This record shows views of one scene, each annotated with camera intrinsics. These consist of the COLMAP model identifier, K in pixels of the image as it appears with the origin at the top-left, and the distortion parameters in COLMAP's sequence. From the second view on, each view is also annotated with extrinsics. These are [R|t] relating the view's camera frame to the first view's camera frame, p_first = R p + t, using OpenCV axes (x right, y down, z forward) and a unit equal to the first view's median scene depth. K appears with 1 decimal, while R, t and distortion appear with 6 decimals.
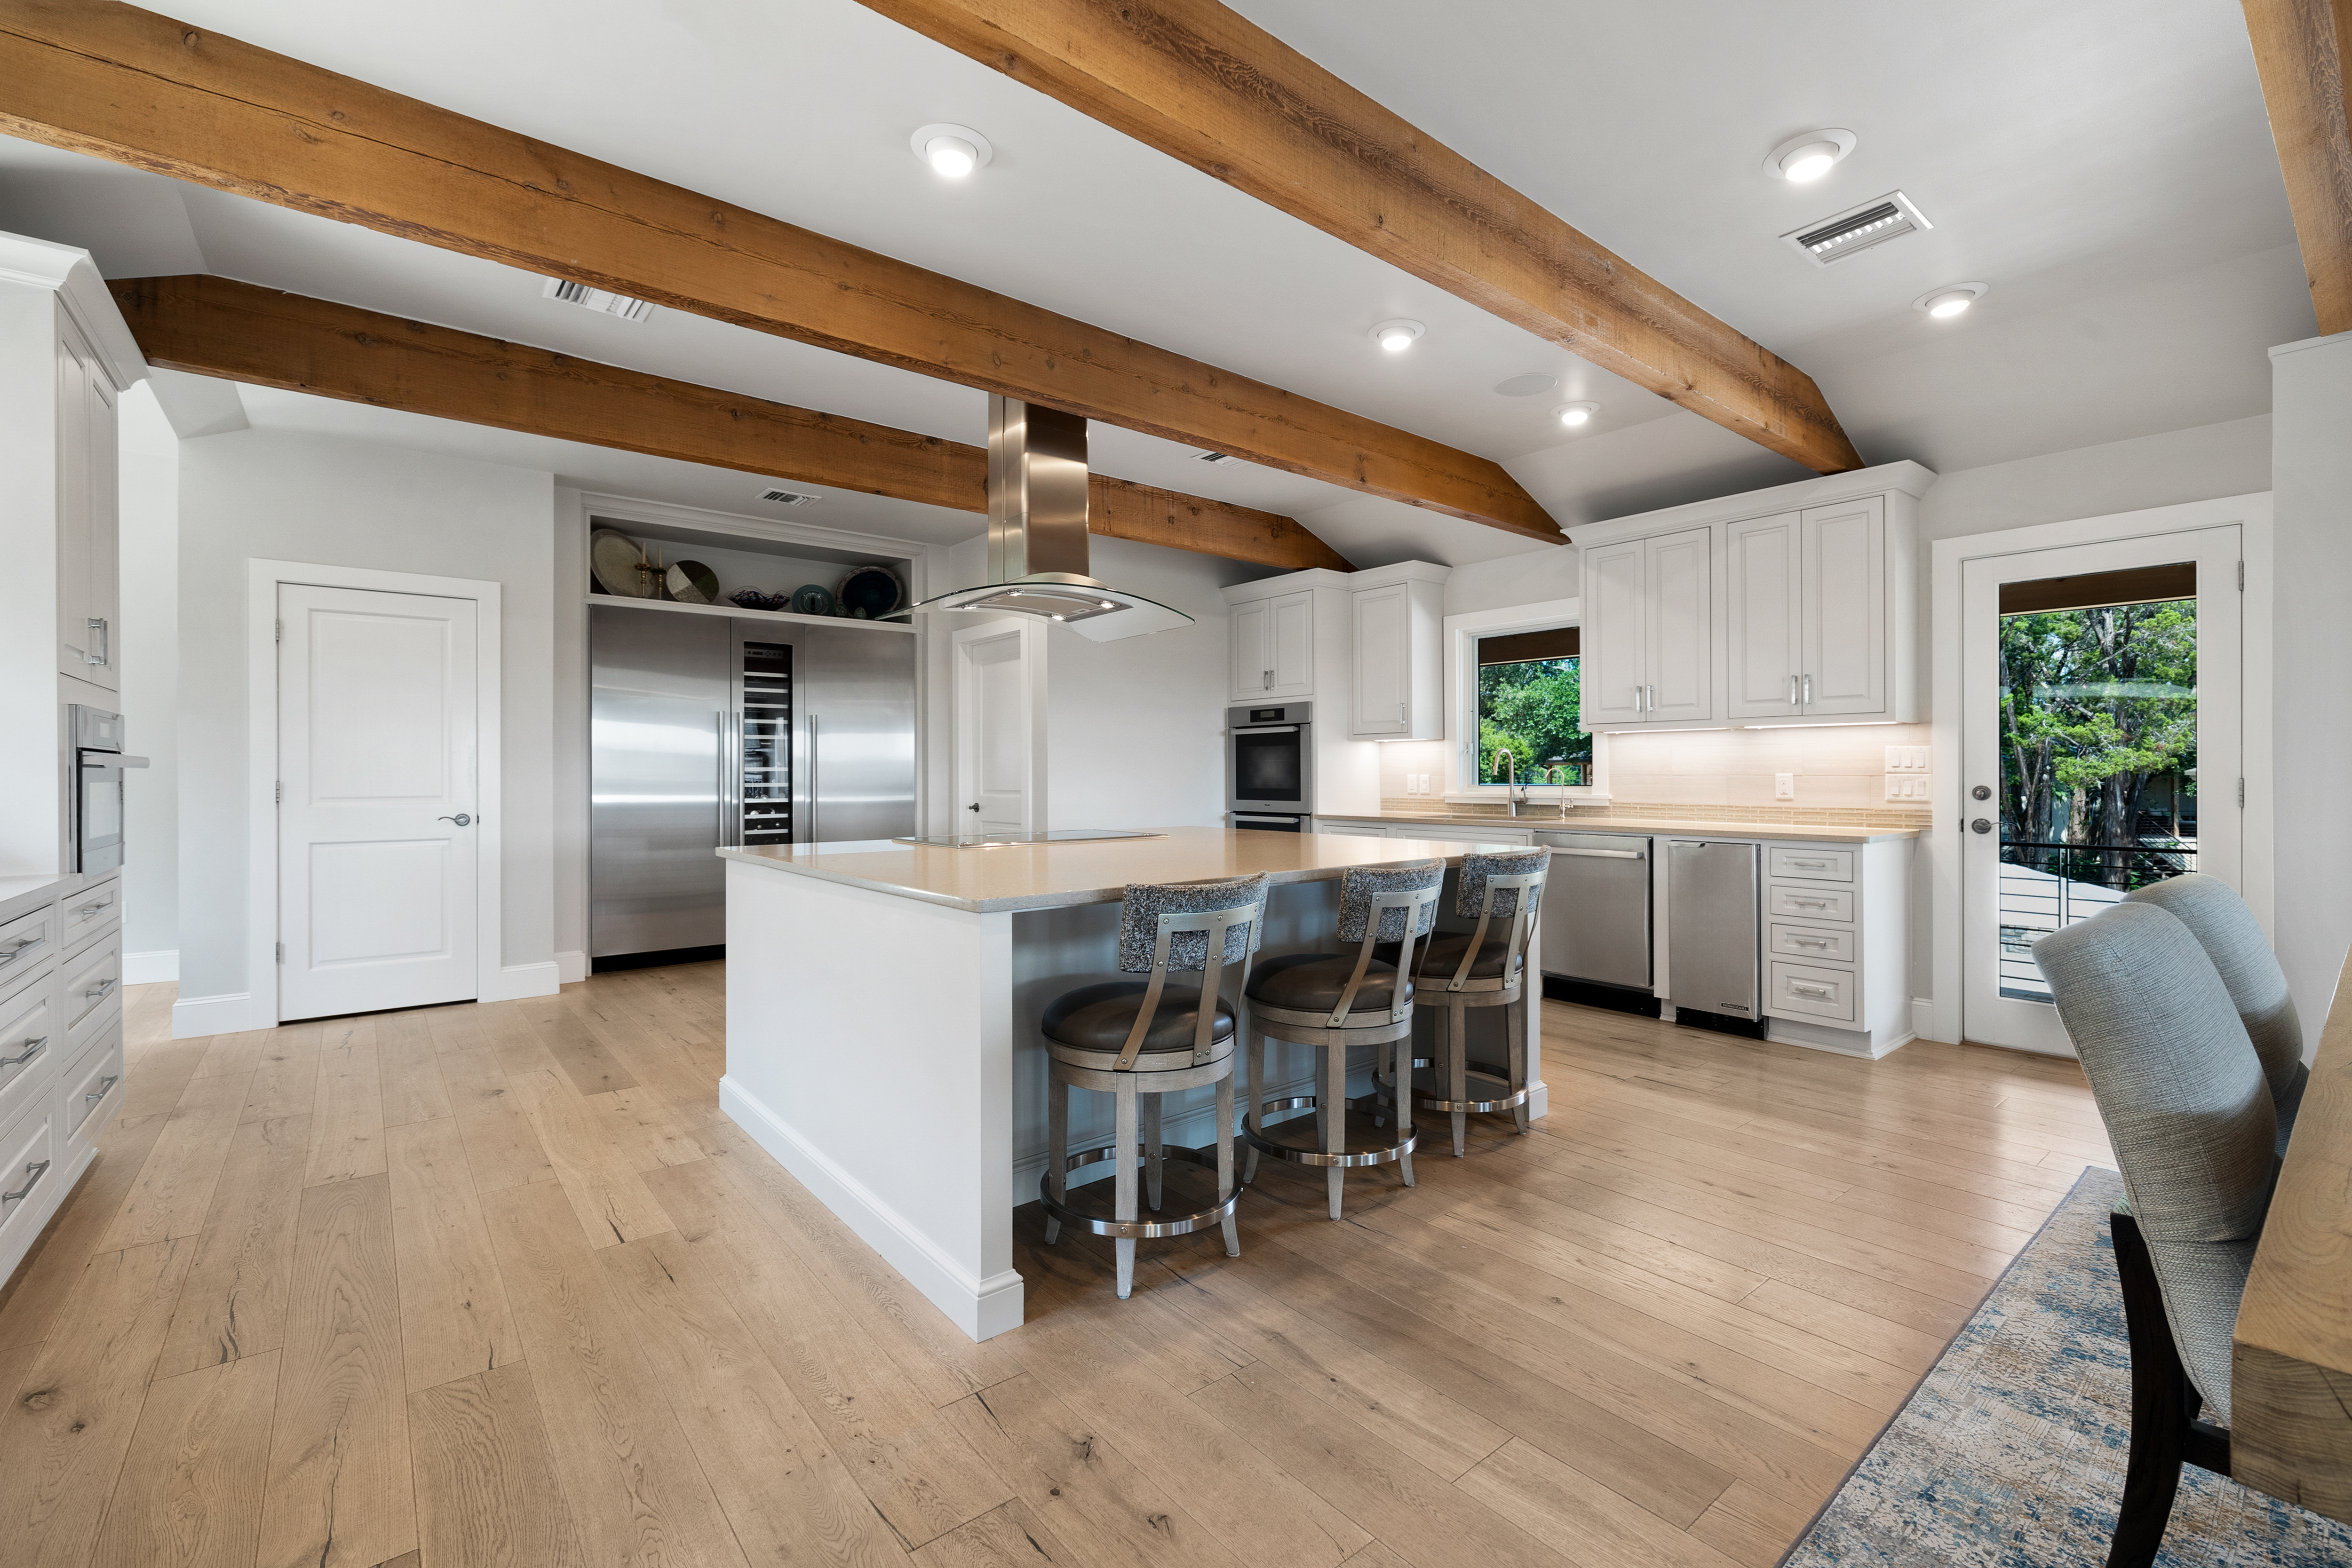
lens RADIAL K [[1006.8, 0, 1162.9], [0, 1006.8, 773.7], [0, 0, 1]] dist [-0.001308, 0.000374]
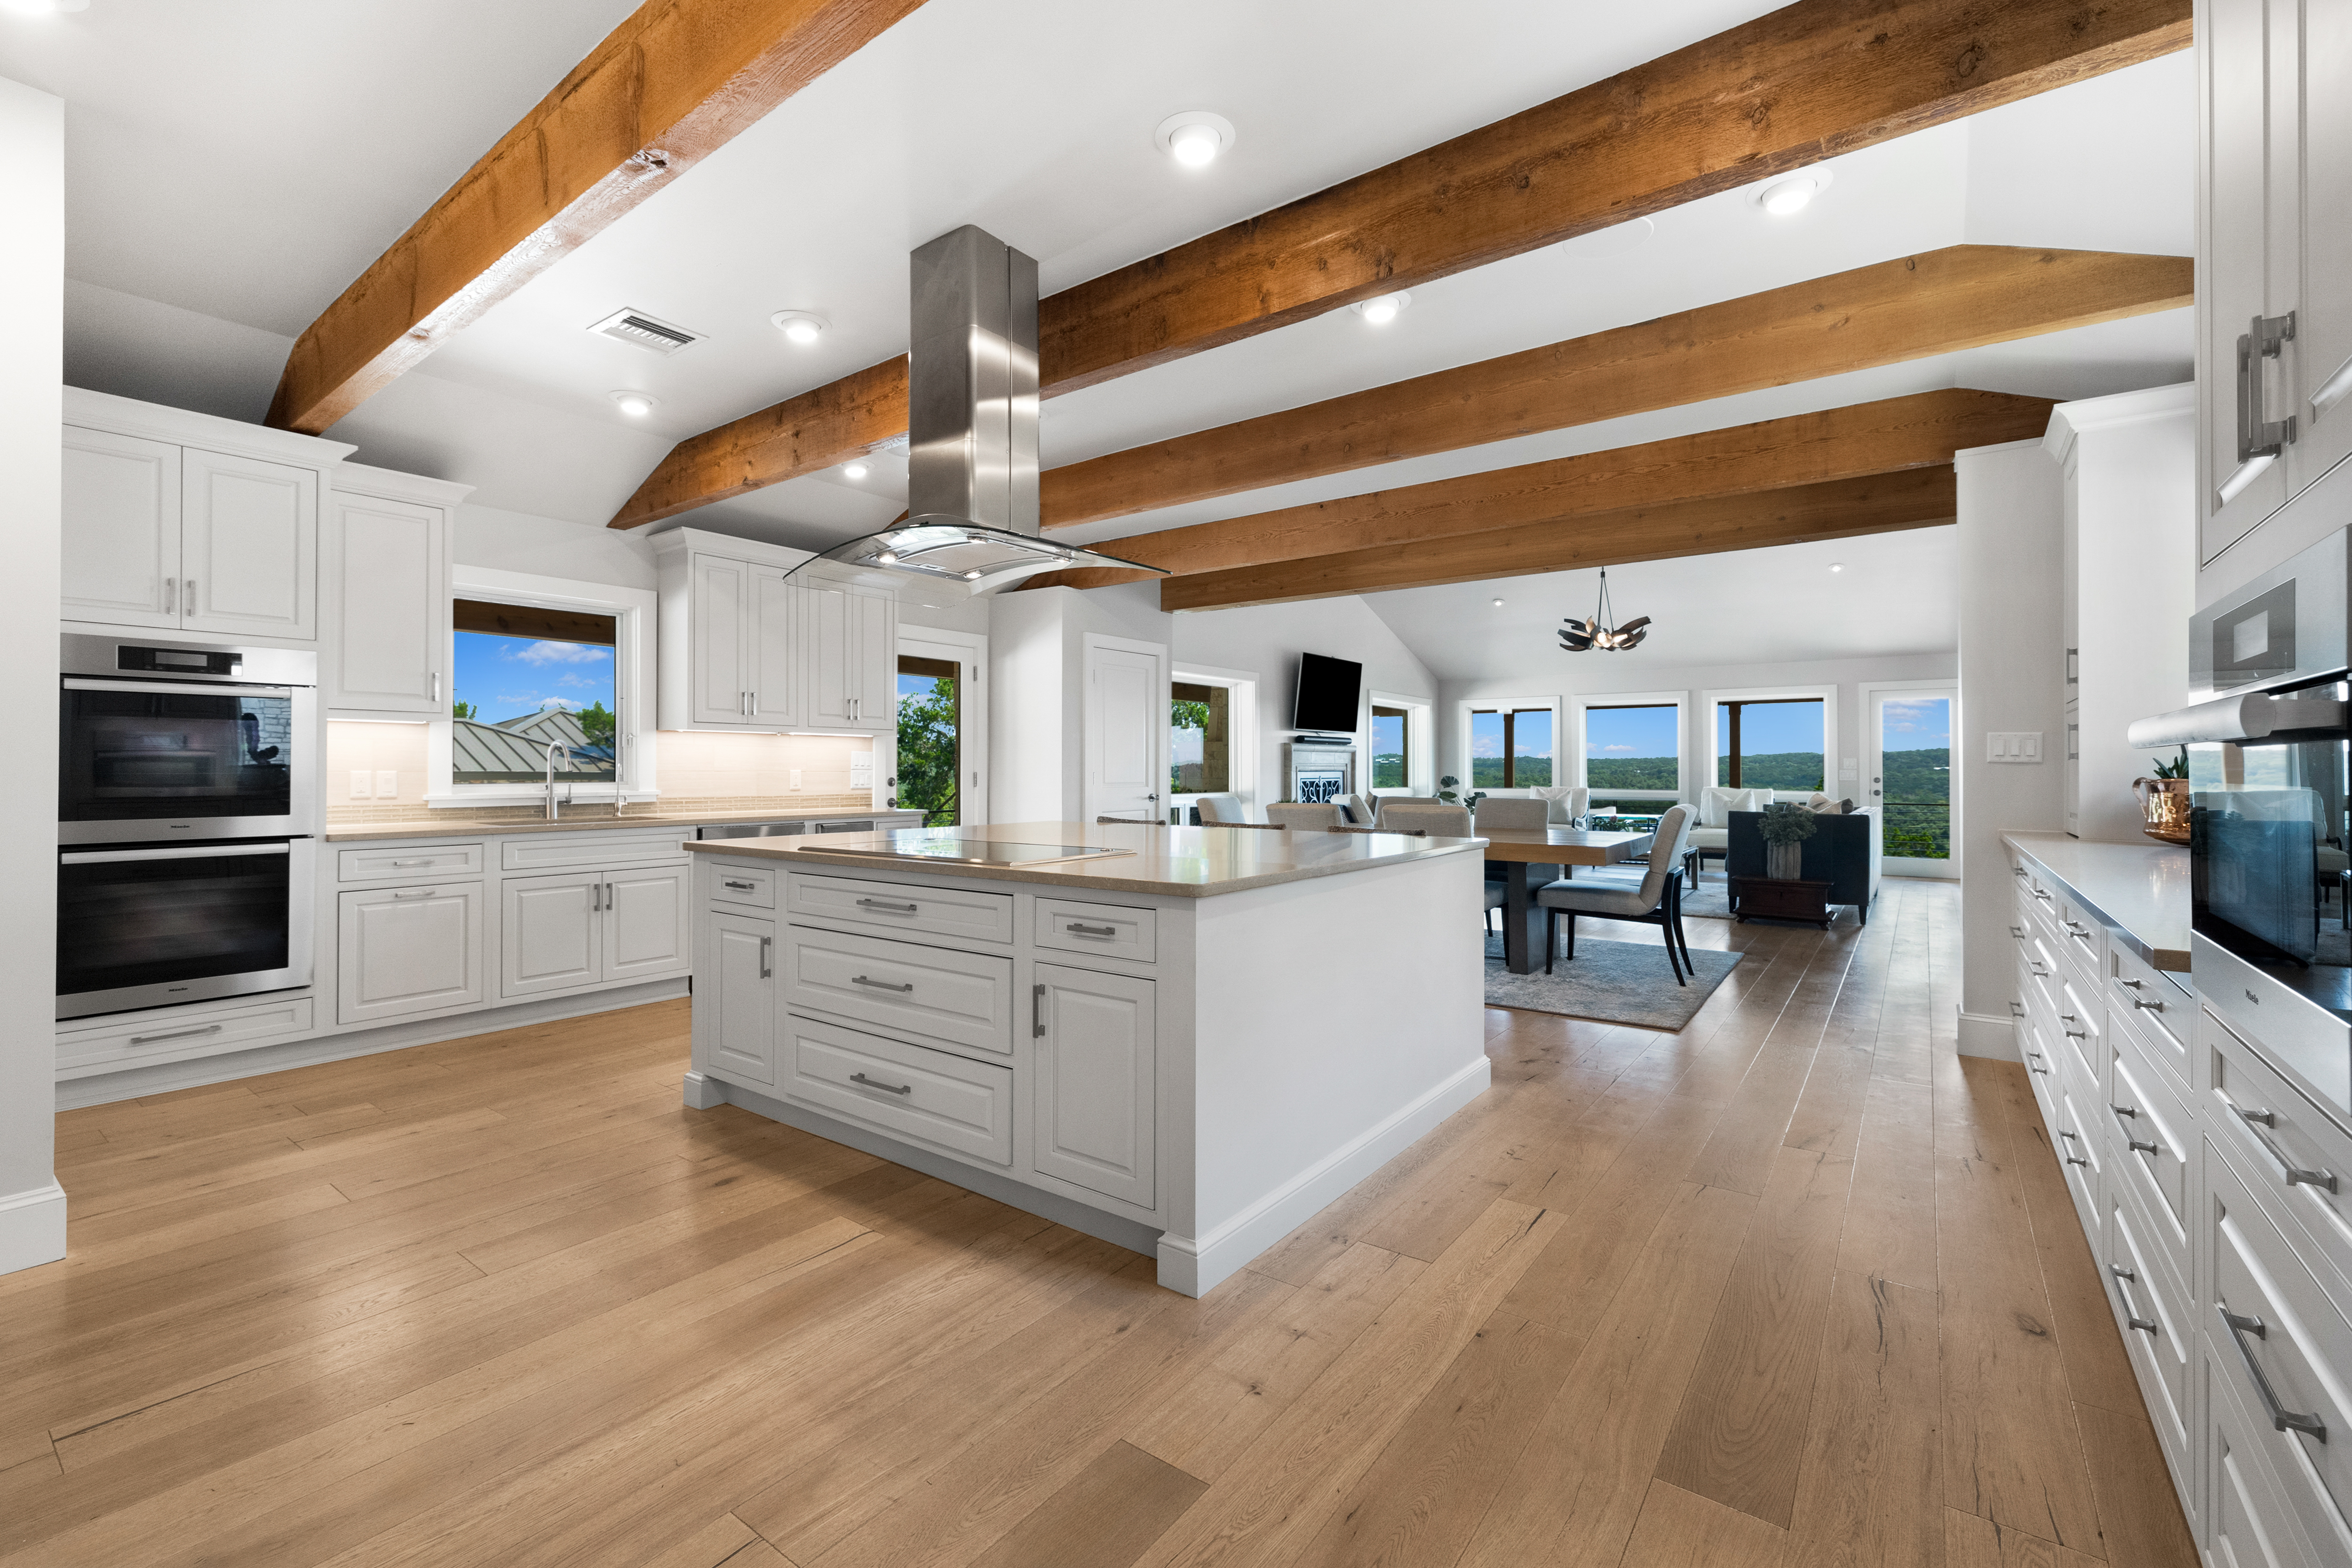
lens RADIAL K [[1006.8, 0, 1162.9], [0, 1006.8, 773.7], [0, 0, 1]] dist [-0.001308, 0.000374]
pose [[-0.241503, -0.002994, 0.970395, -0.991409], [0.000486, 0.999995, 0.003206, 0.001546], [-0.970400, 0.001246, -0.241500, 1.111912]]
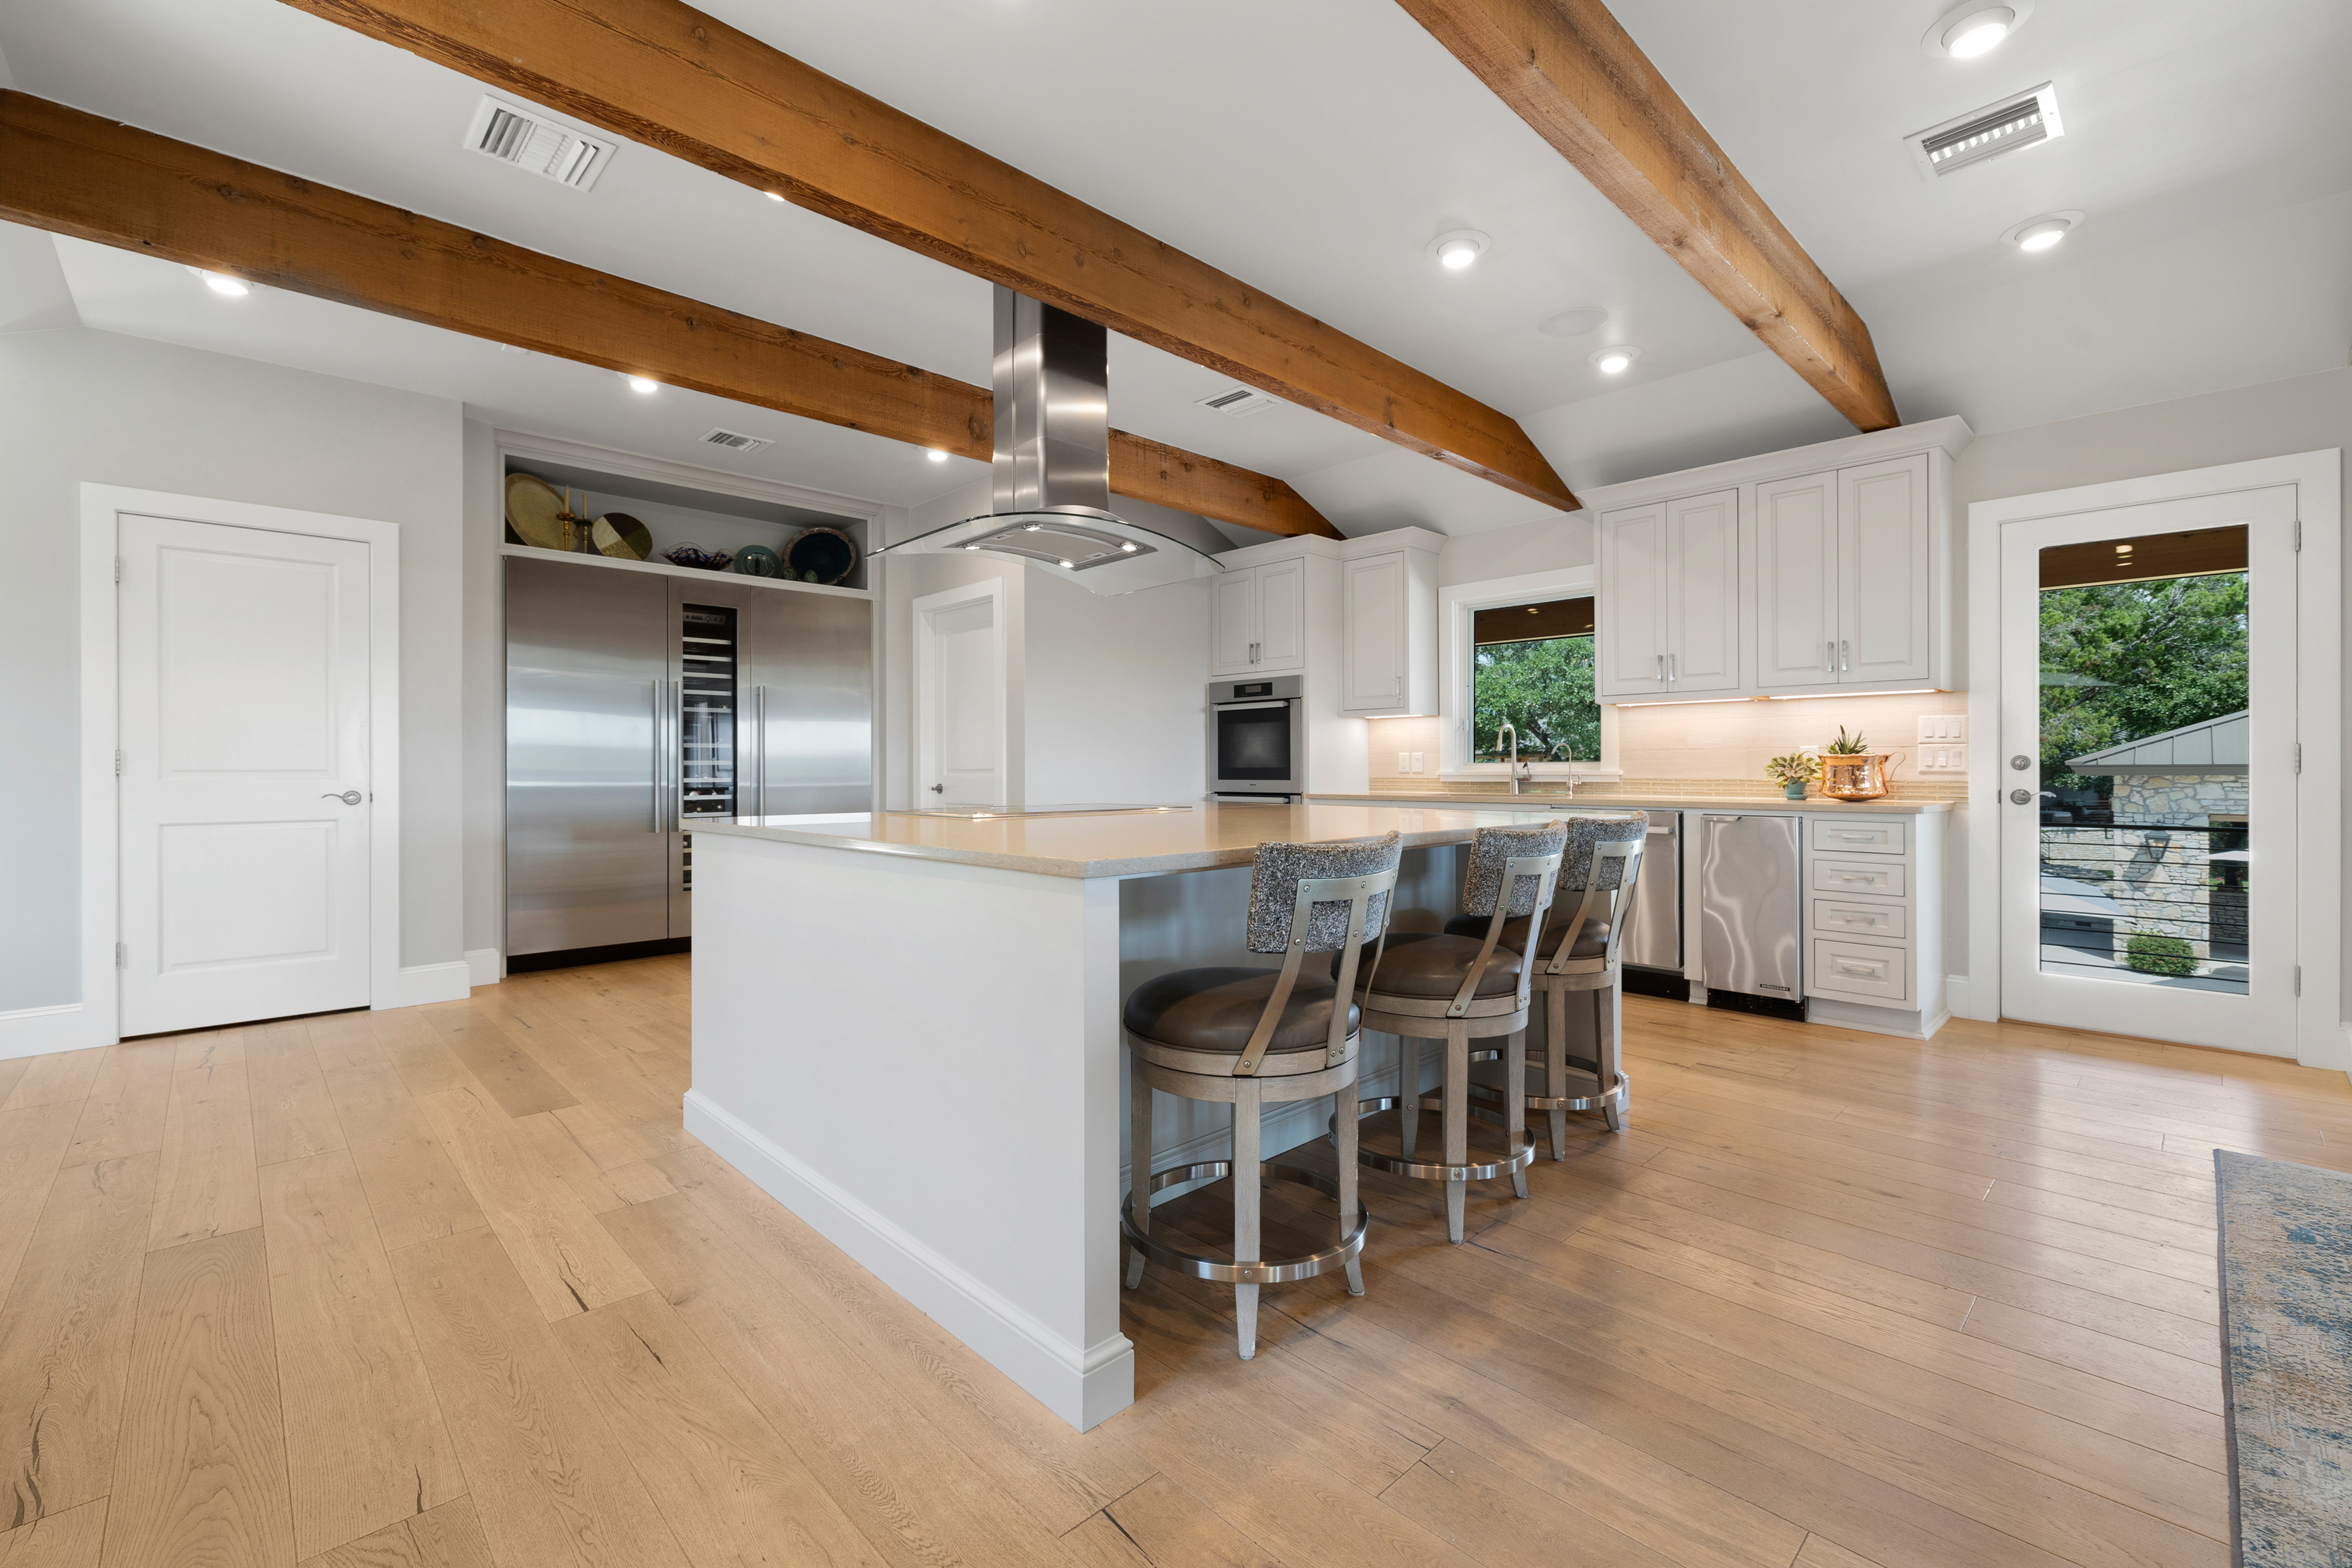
lens RADIAL K [[996.0, 0, 1166.6], [0, 996.0, 770.9], [0, 0, 1]] dist [0.000255, -0.000373]
pose [[0.996387, 0.000231, 0.084927, -0.103270], [-0.000334, 0.999999, 0.001201, 0.030393], [-0.084927, -0.001225, 0.996386, 0.128229]]
